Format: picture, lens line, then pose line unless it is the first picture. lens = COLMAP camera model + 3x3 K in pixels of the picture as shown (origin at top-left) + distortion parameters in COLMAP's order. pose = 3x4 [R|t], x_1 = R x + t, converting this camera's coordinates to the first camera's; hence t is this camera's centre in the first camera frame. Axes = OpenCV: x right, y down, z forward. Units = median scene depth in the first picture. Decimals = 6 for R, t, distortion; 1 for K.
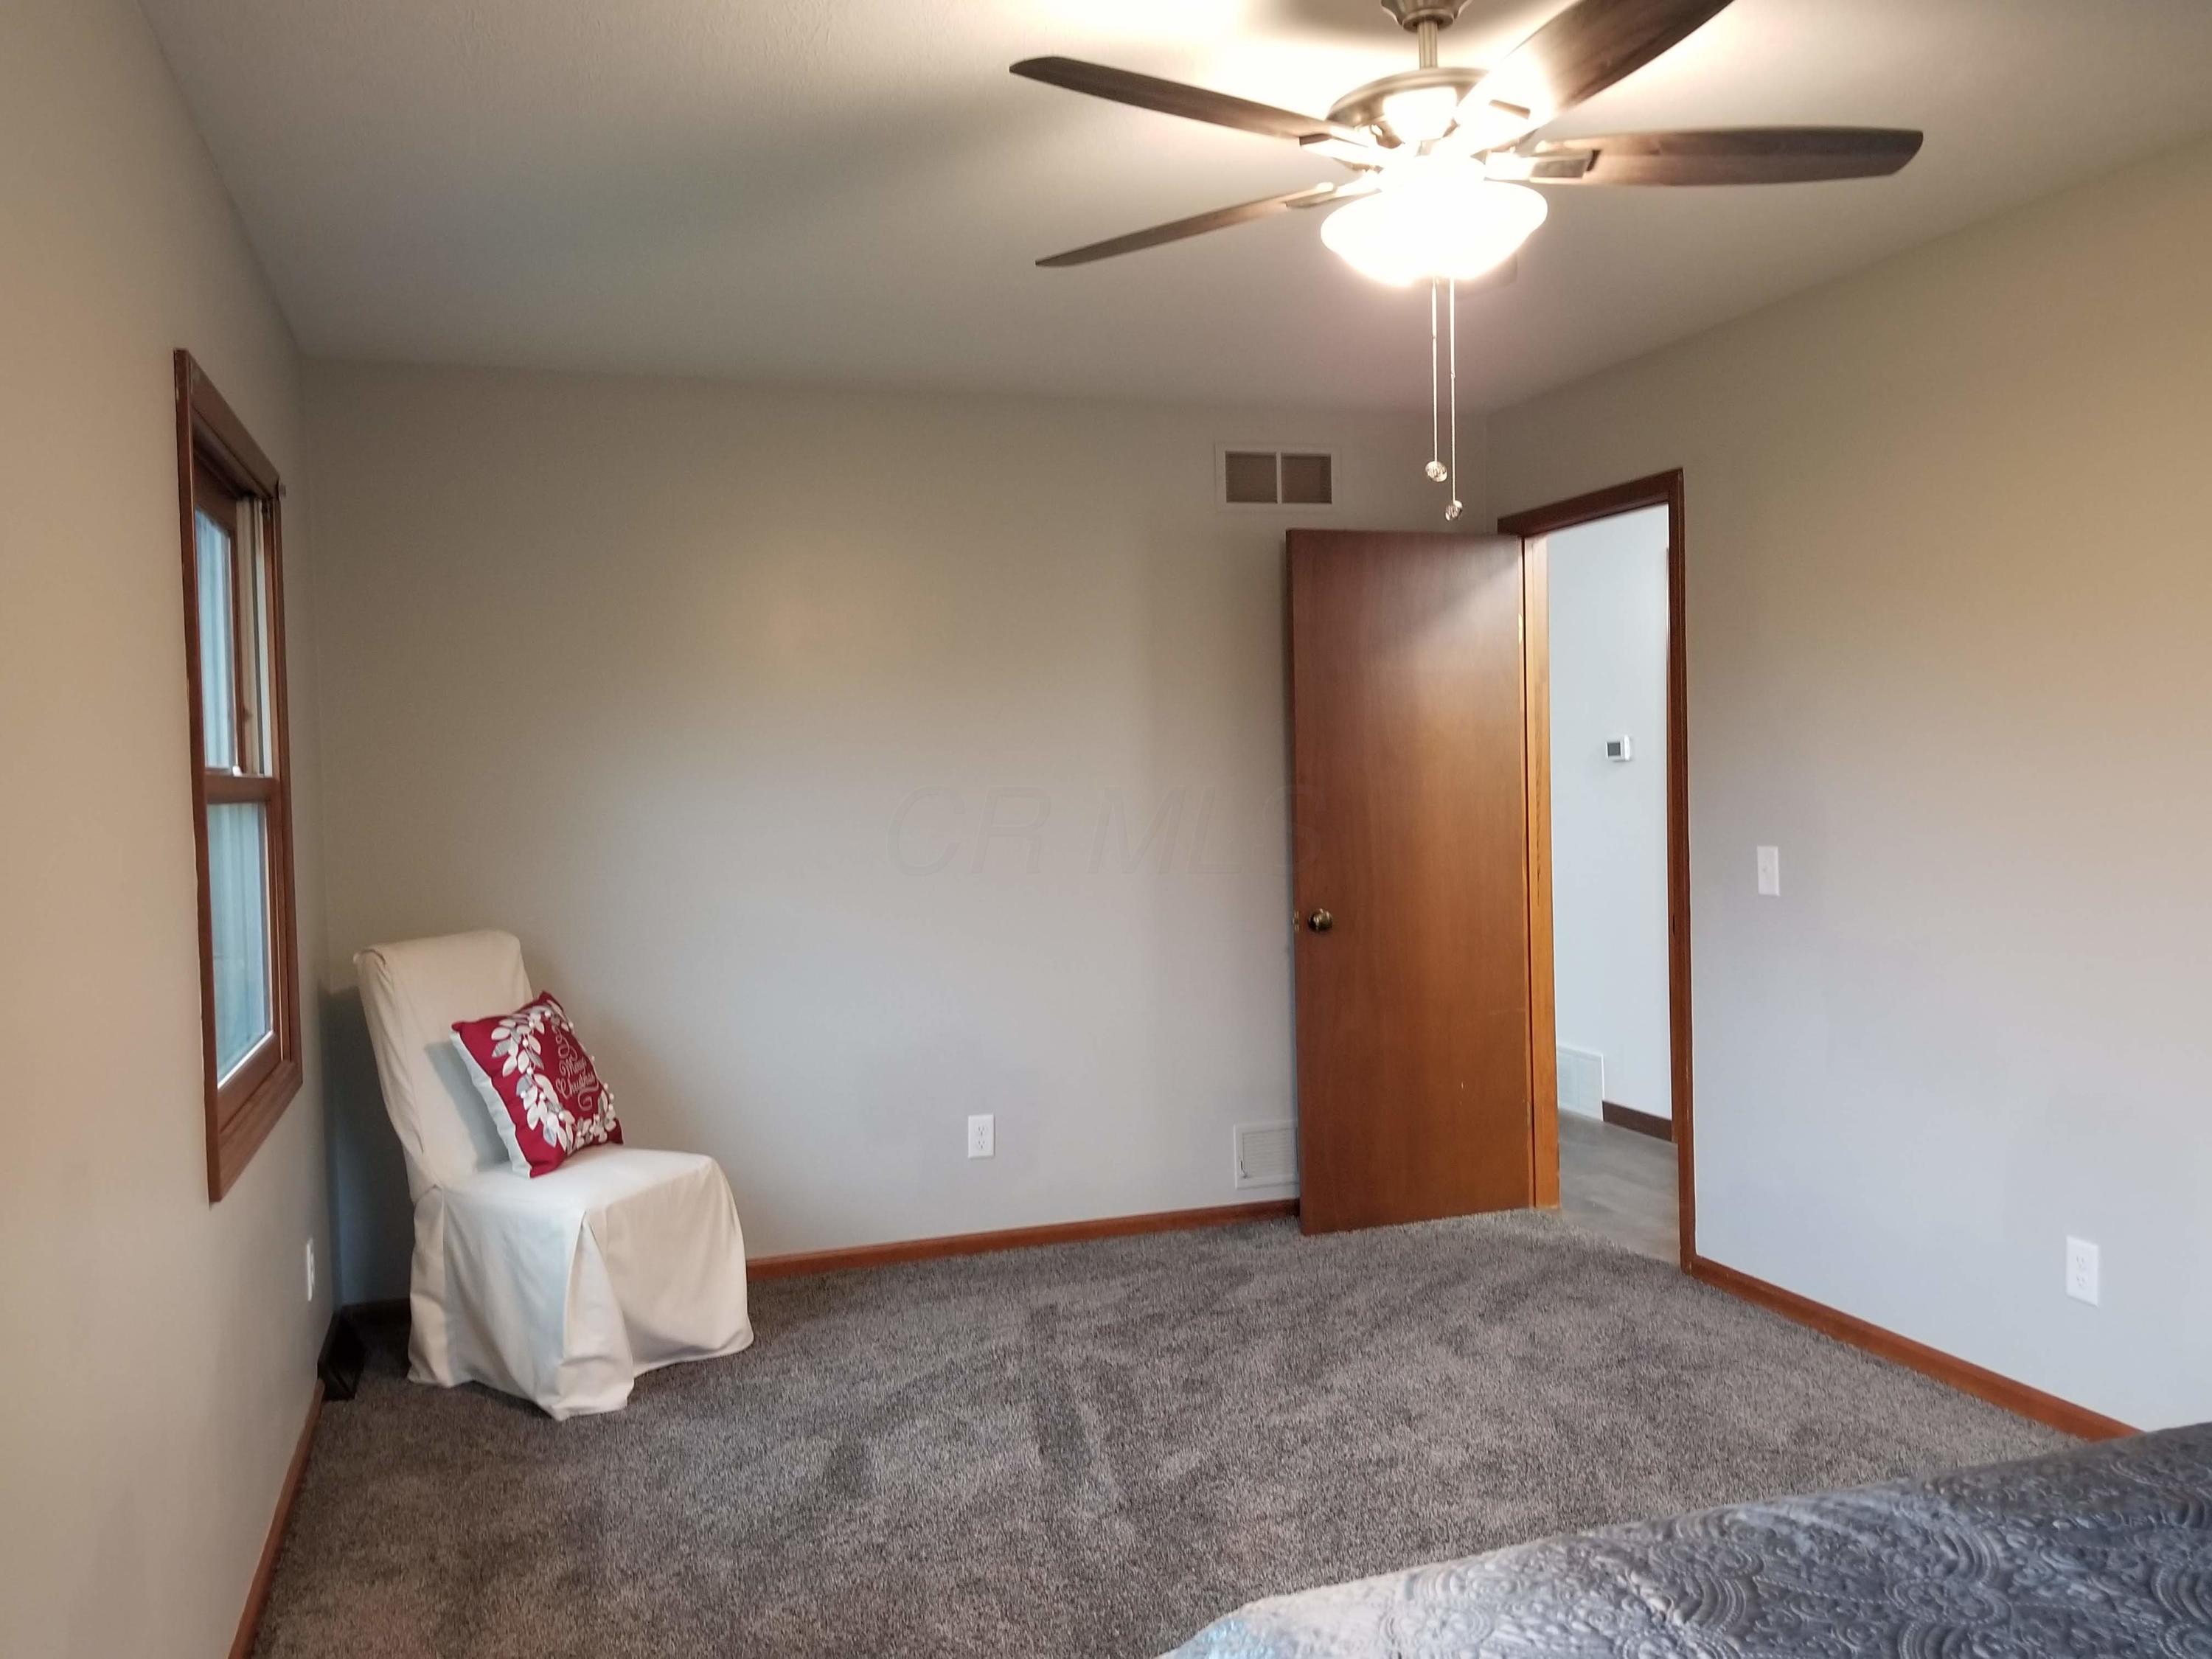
lens RADIAL K [[1730.6, 0, 1116.7], [0, 1730.6, 821.7], [0, 0, 1]] dist [0.082408, -0.089607]
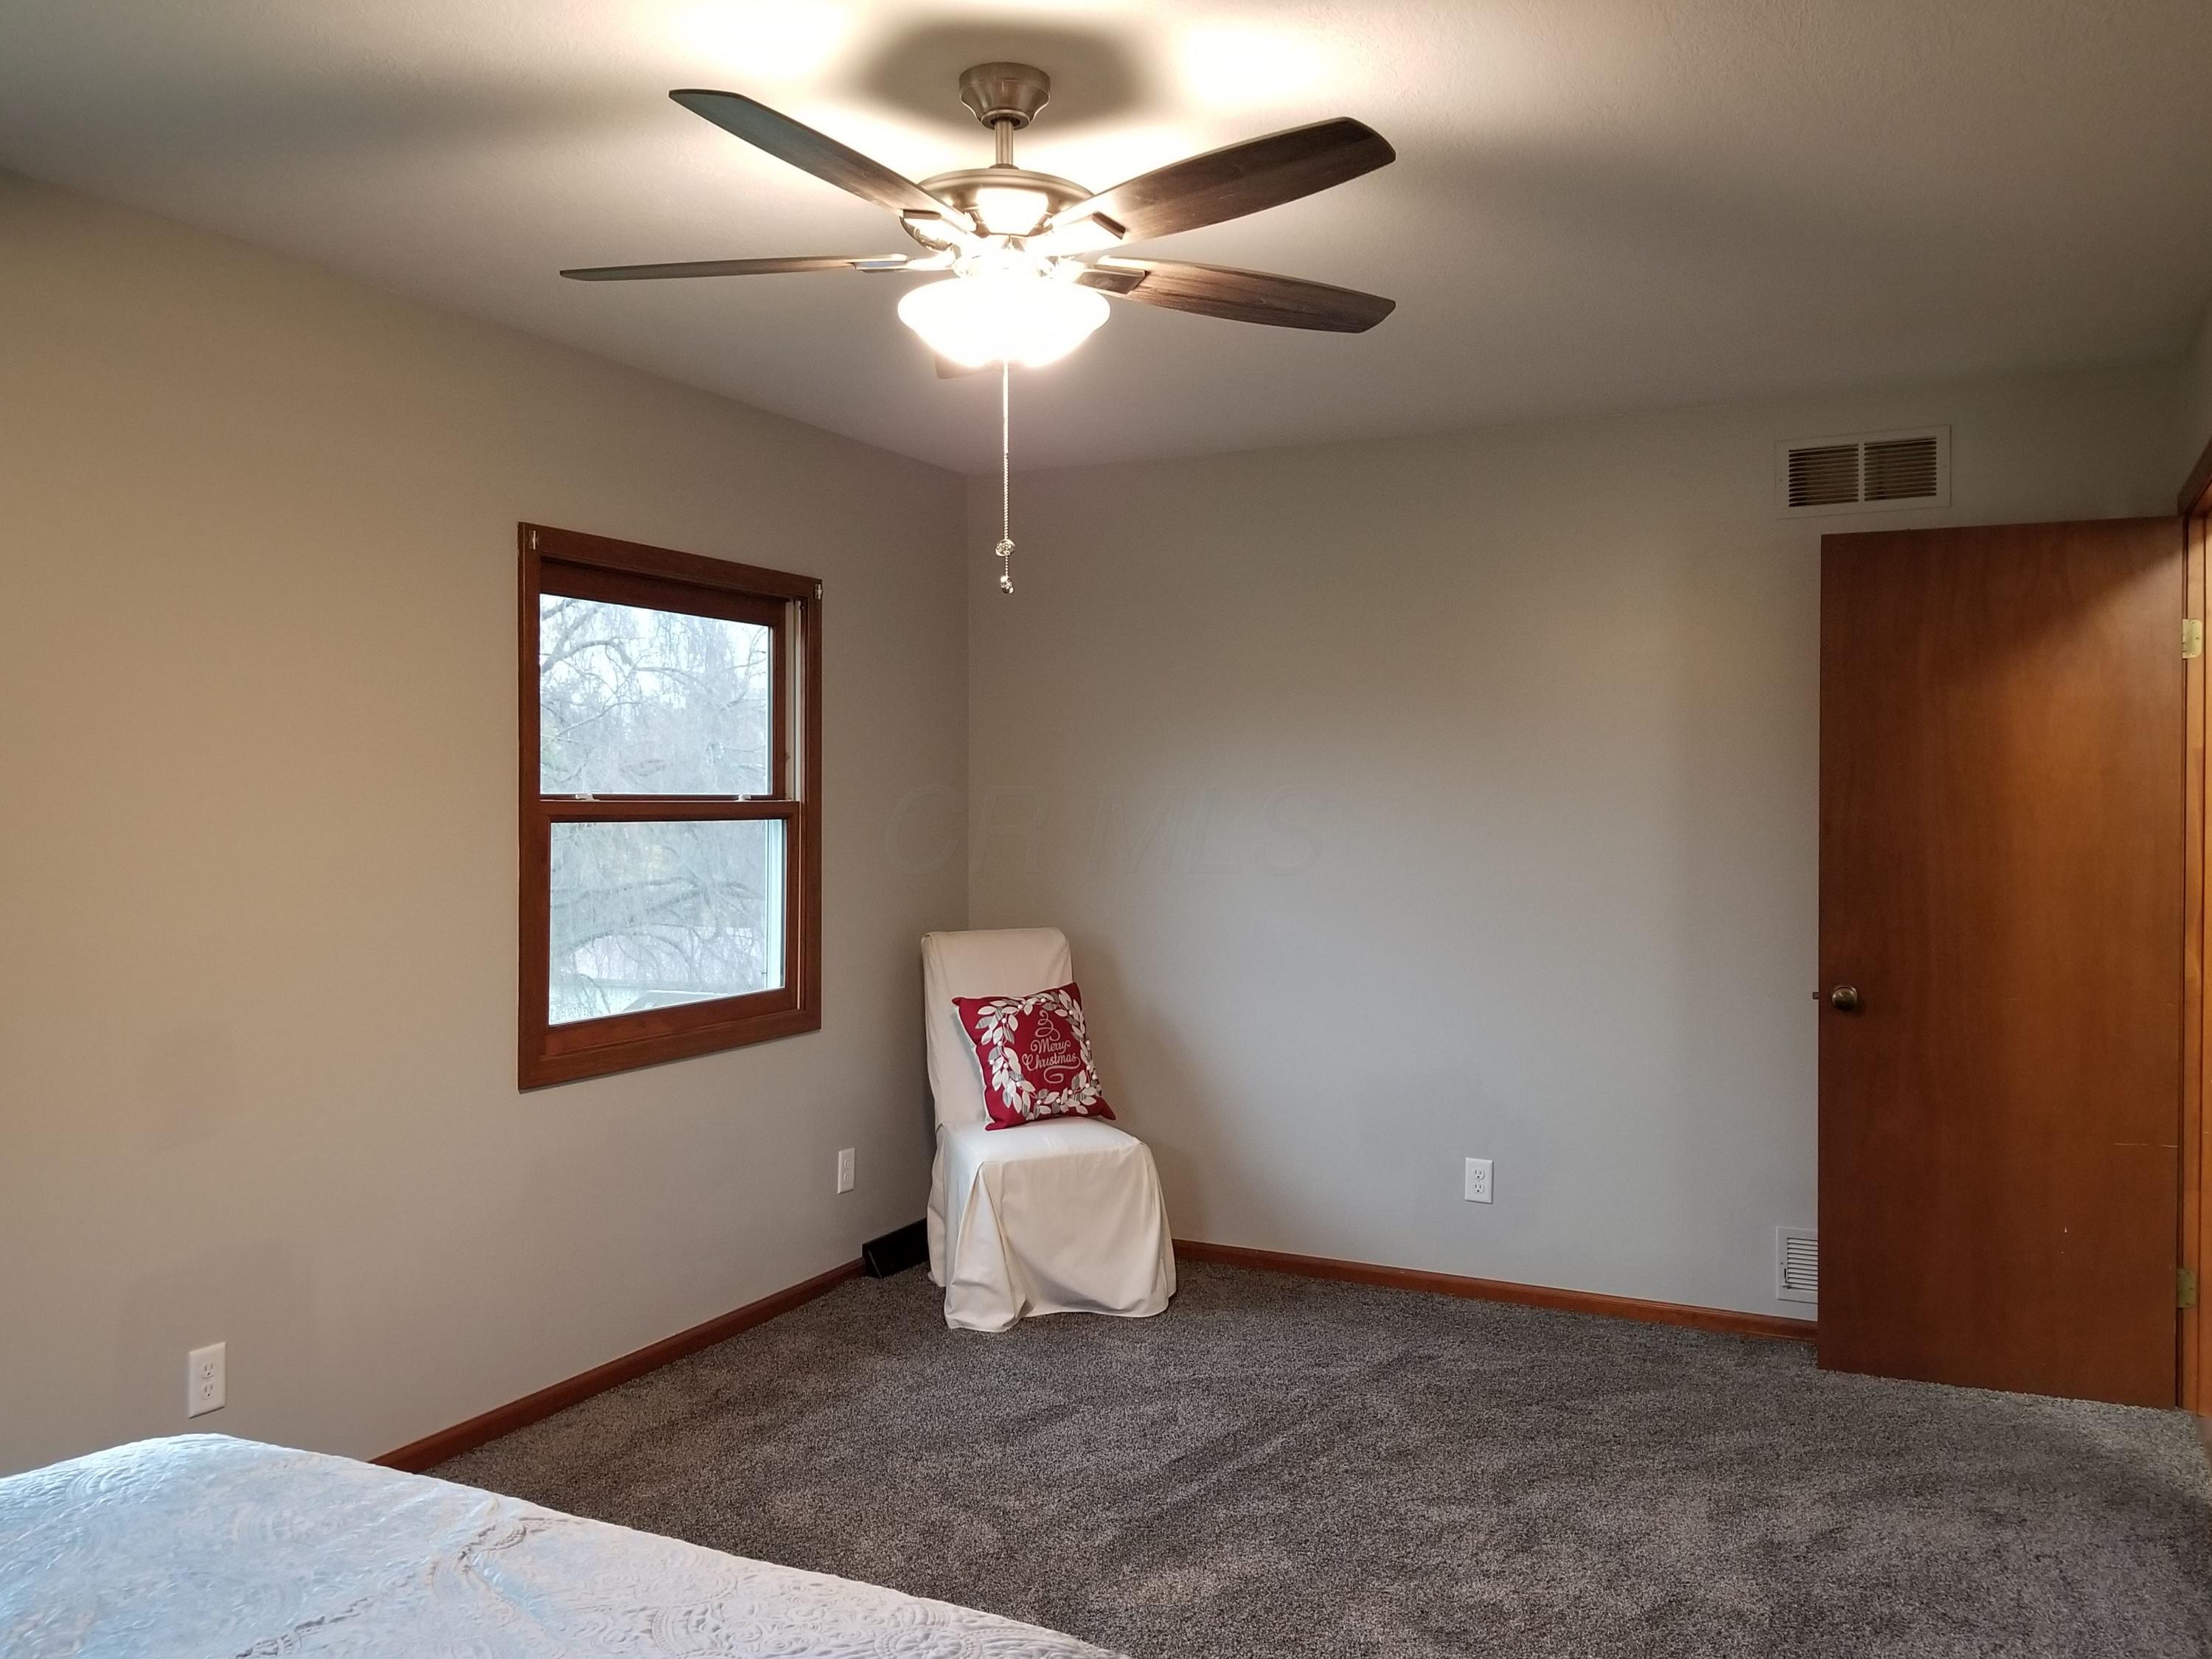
lens RADIAL K [[1730.6, 0, 1106.9], [0, 1730.6, 822.1], [0, 0, 1]] dist [0.082408, -0.089607]
pose [[0.727470, 0.038687, -0.685048, 0.536086], [-0.041936, 0.999050, 0.011887, -0.028794], [0.684857, 0.020080, 0.728401, 0.166369]]
